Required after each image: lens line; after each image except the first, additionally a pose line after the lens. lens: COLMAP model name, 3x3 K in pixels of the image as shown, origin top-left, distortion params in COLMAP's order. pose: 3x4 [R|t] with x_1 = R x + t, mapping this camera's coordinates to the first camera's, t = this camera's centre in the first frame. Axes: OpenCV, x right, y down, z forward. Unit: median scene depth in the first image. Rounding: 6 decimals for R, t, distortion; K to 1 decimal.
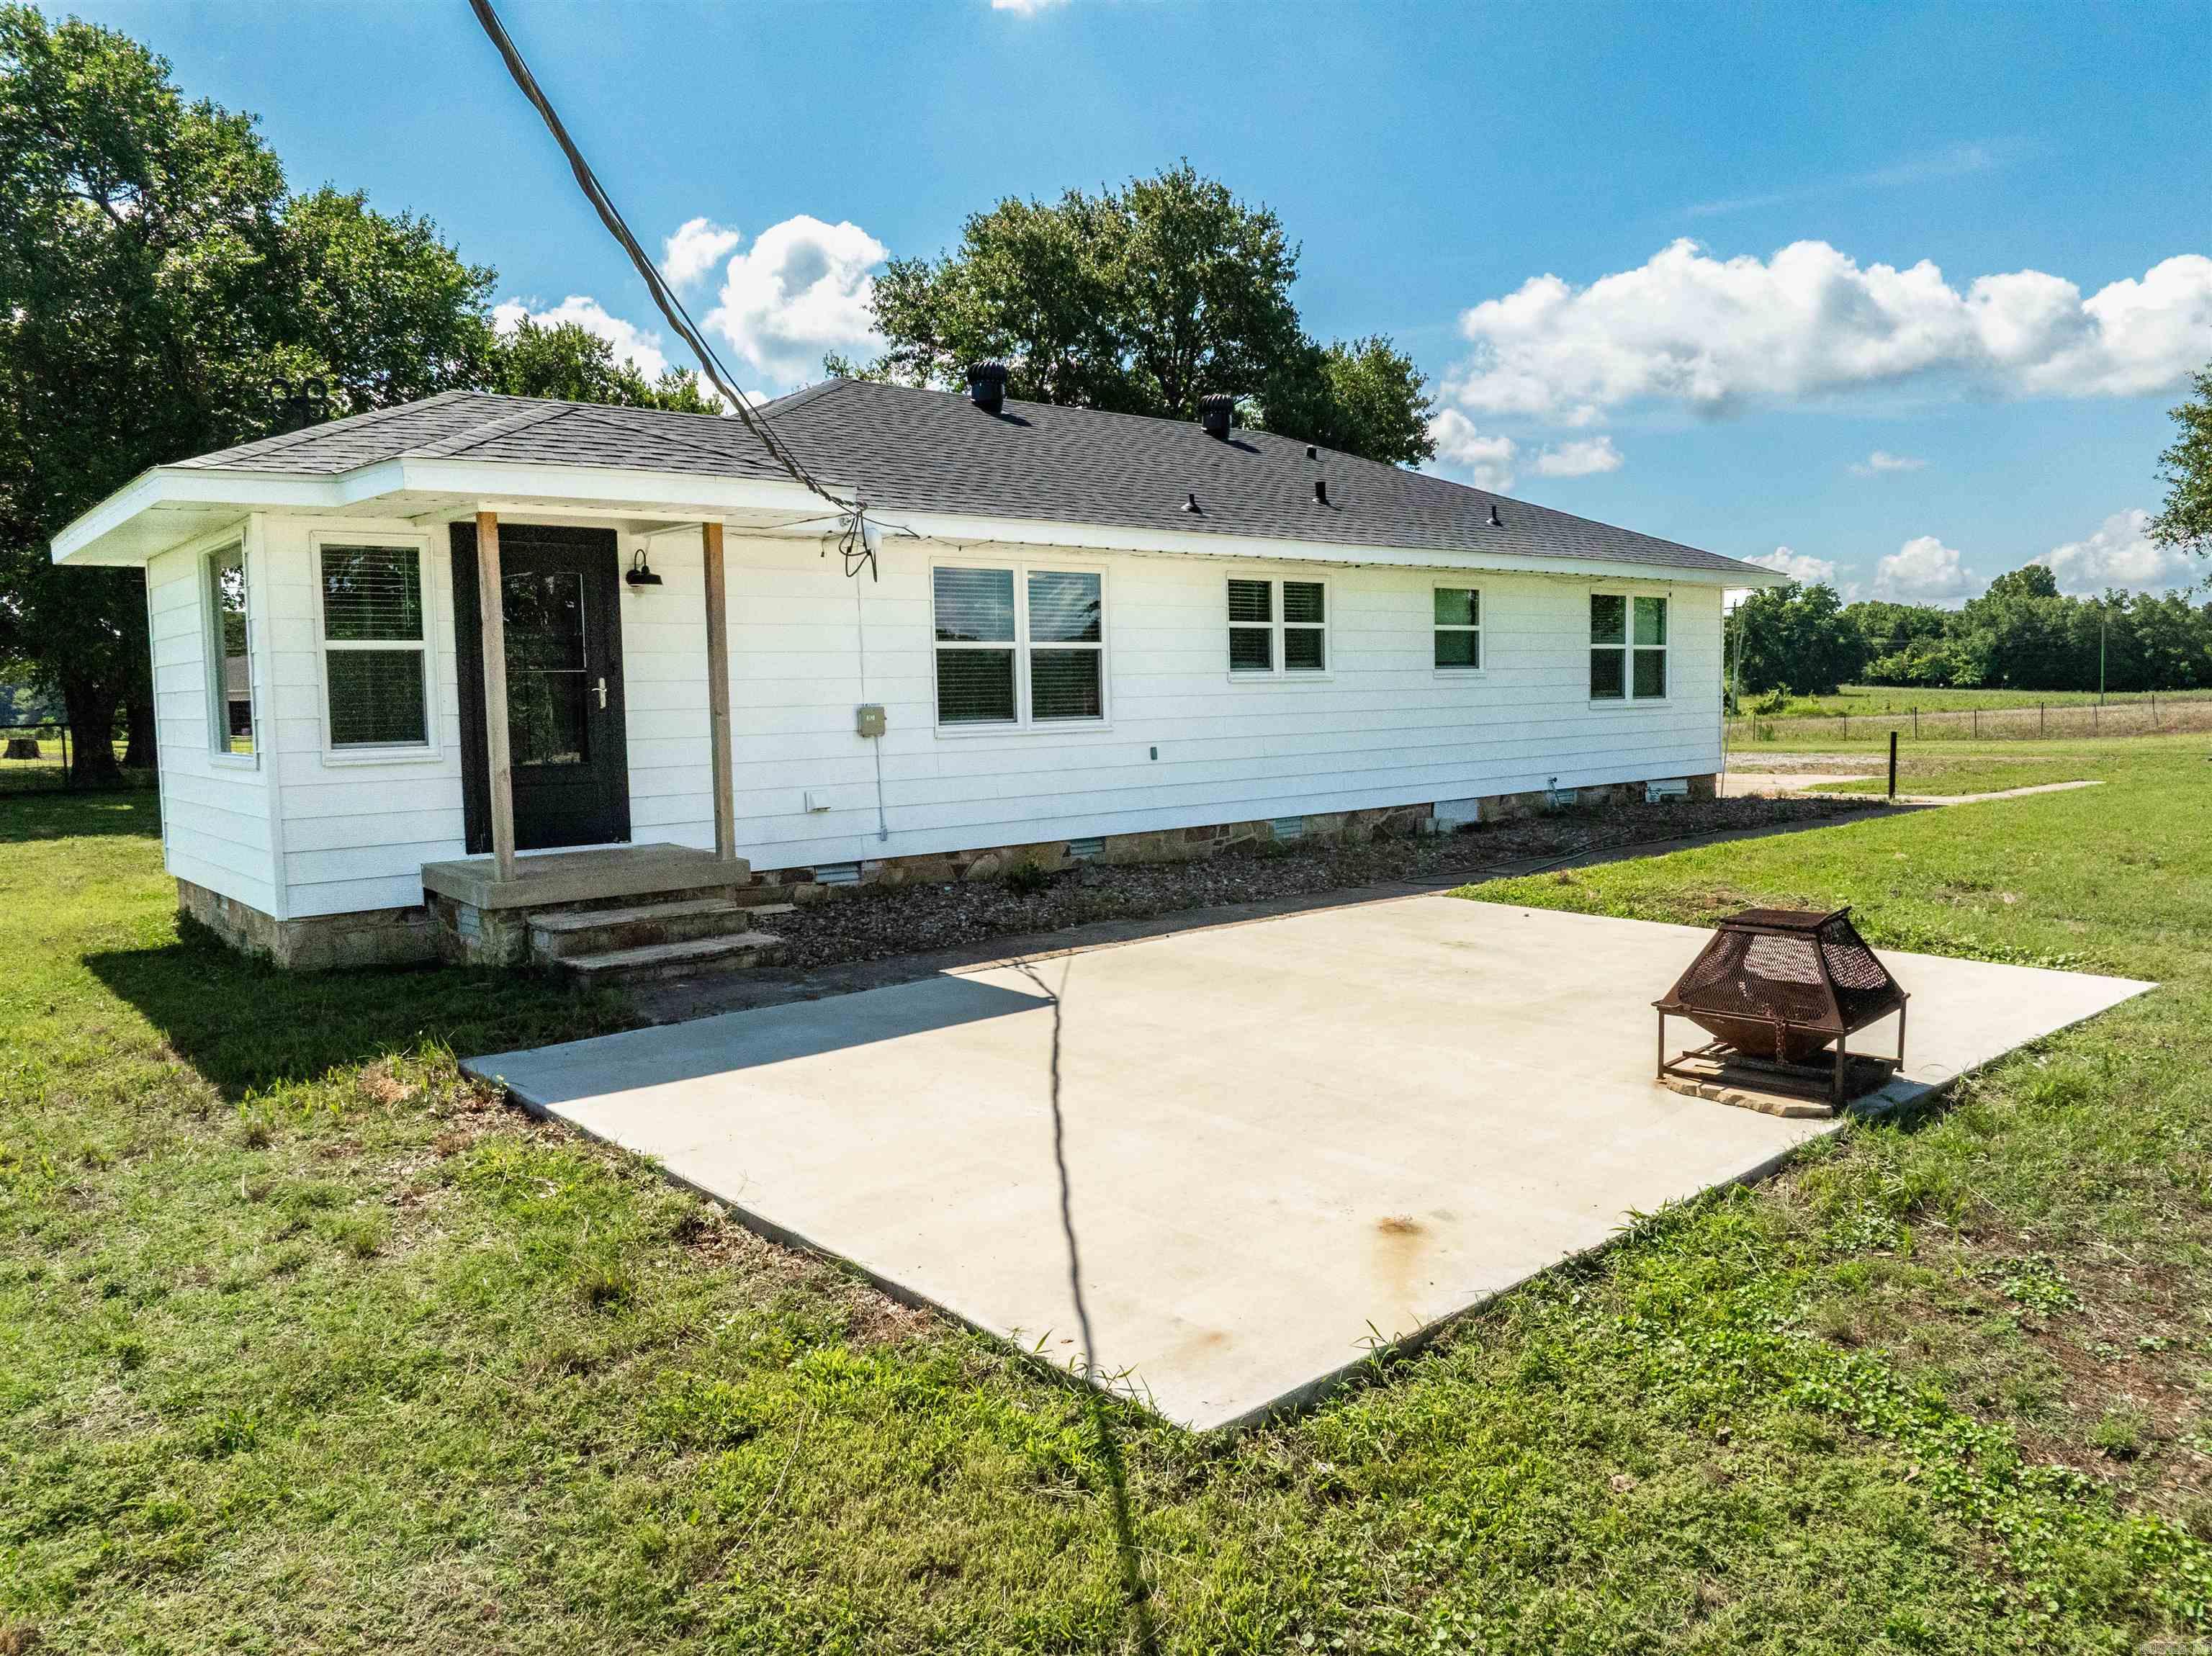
lens RADIAL K [[1568.6, 0, 1109.7], [0, 1568.6, 830.4], [0, 0, 1]] dist [-0.065817, 0.039291]
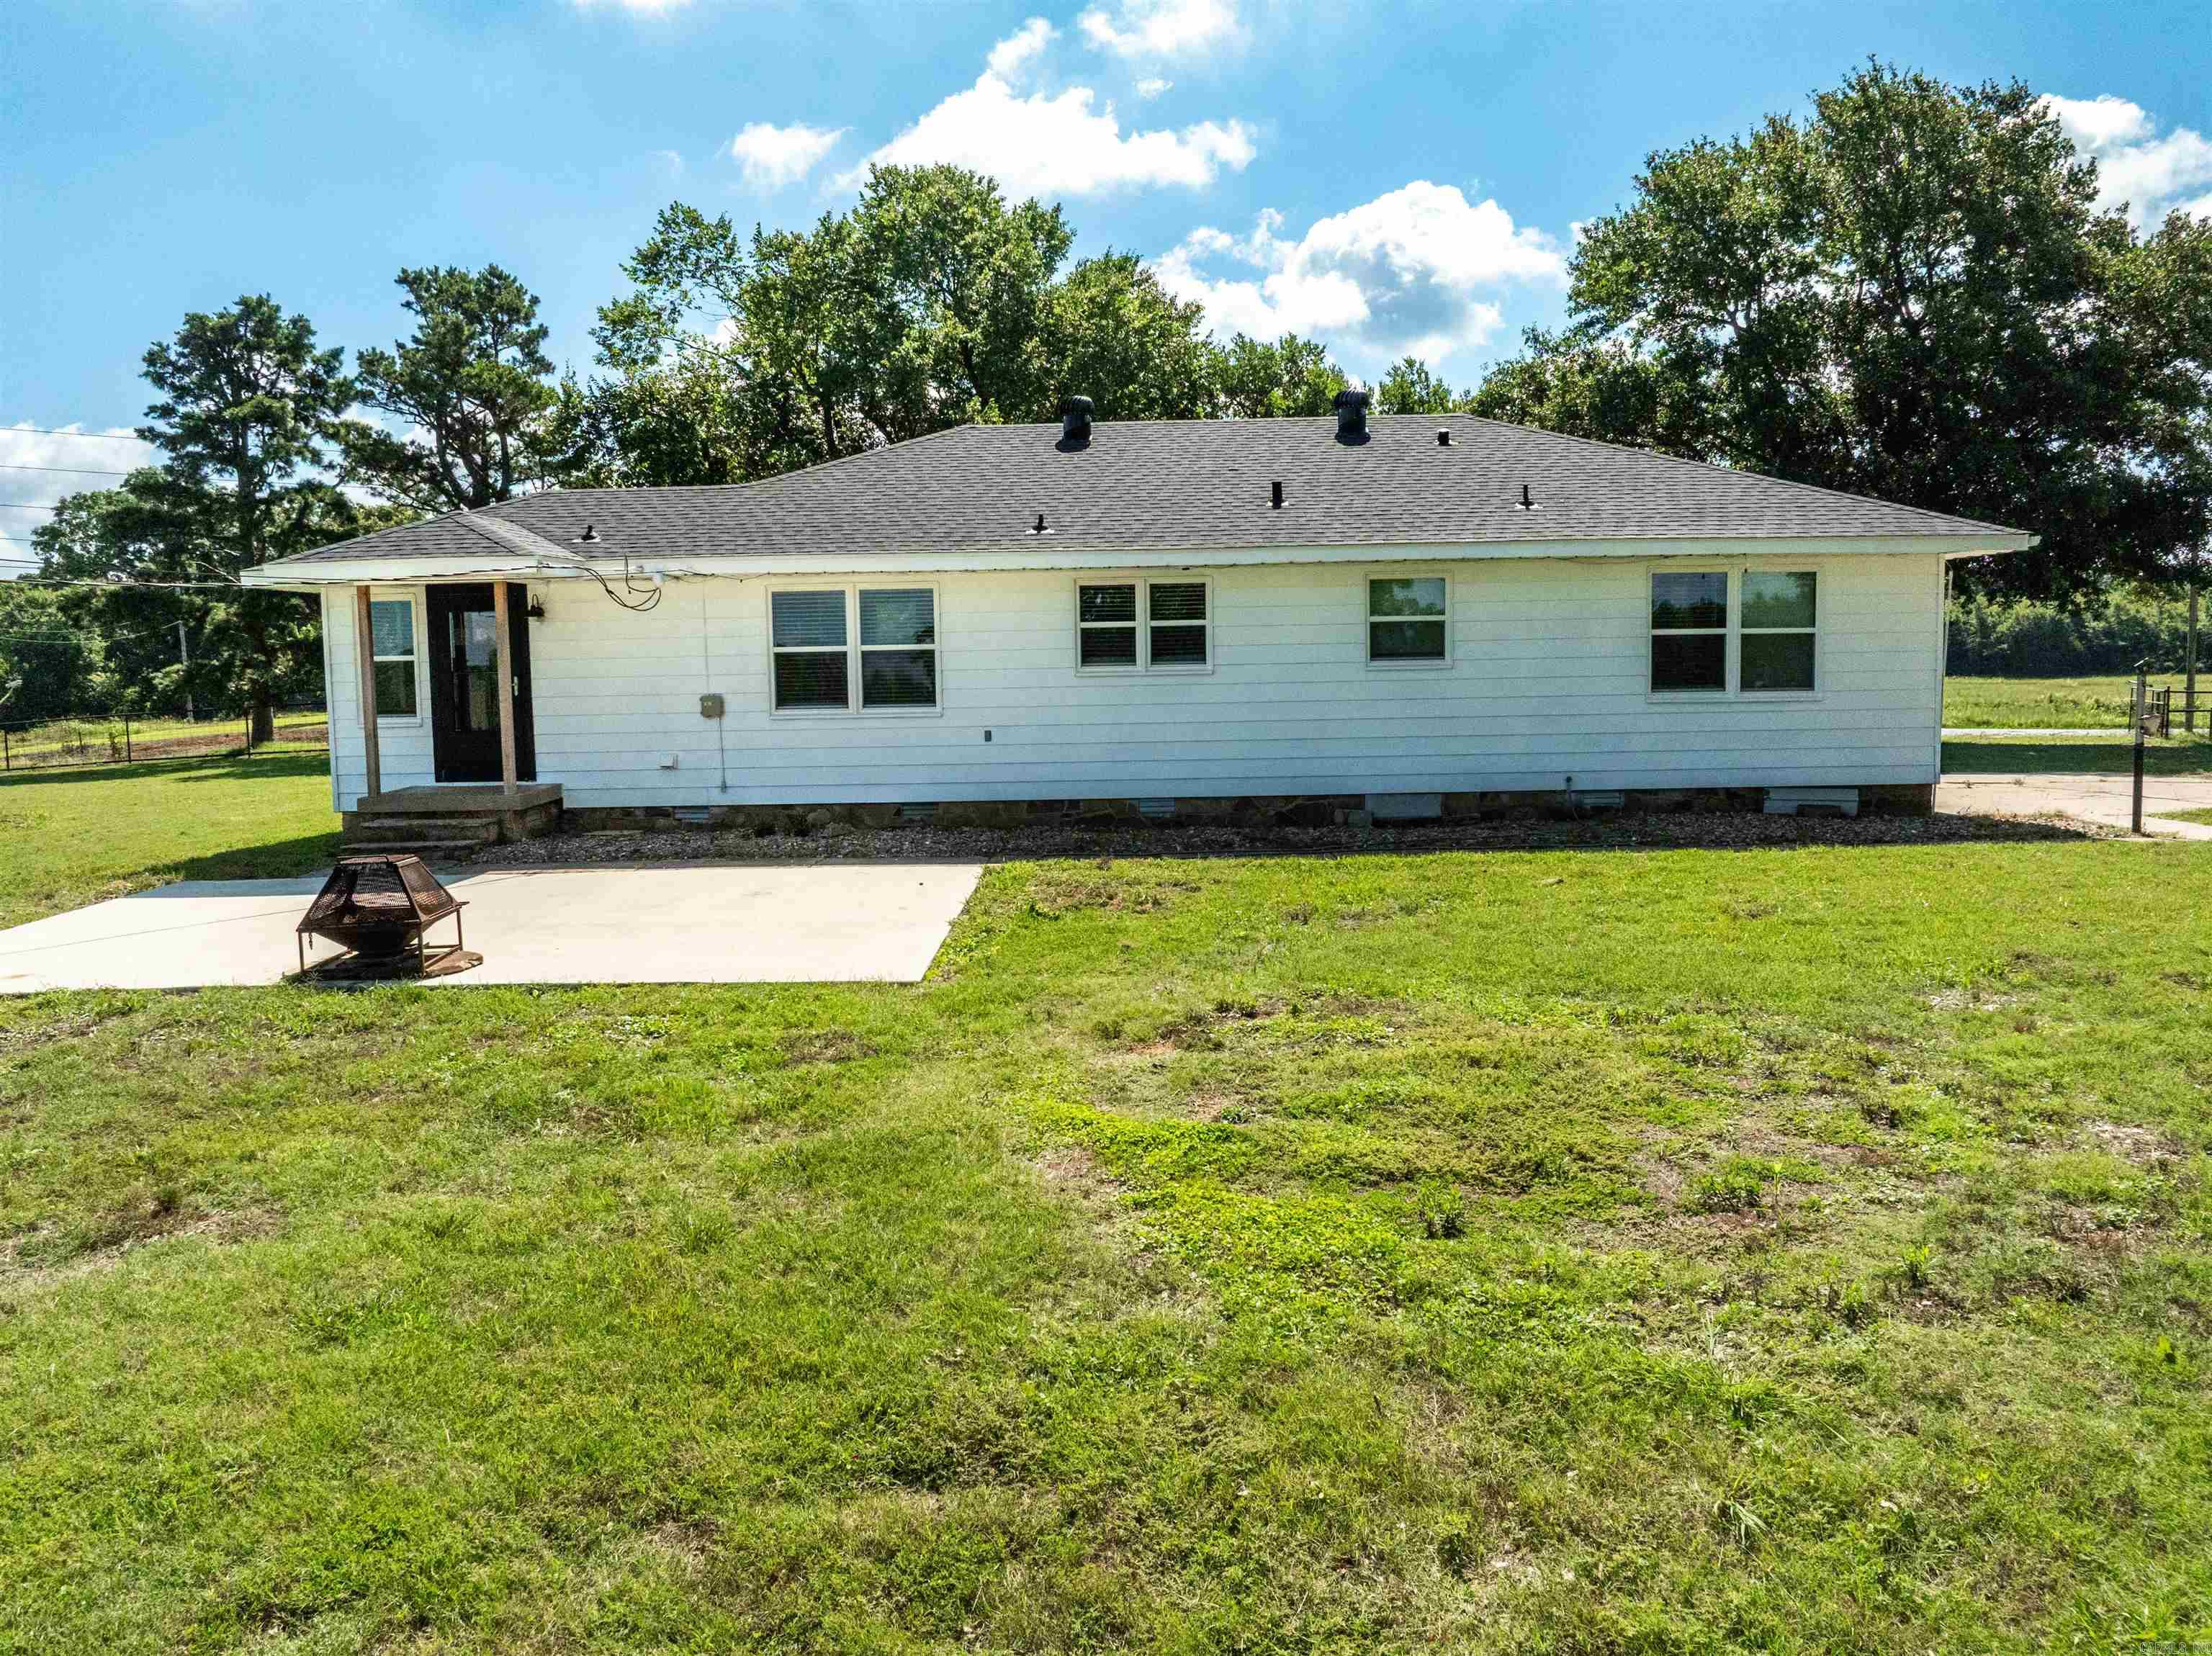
lens RADIAL K [[1568.6, 0, 1108.4], [0, 1568.6, 820.8], [0, 0, 1]] dist [-0.065817, 0.039291]
pose [[0.735414, 0.074382, -0.673523, 0.873095], [-0.057120, 0.997224, 0.047762, -0.045202], [0.675206, 0.003346, 0.737621, 0.173205]]
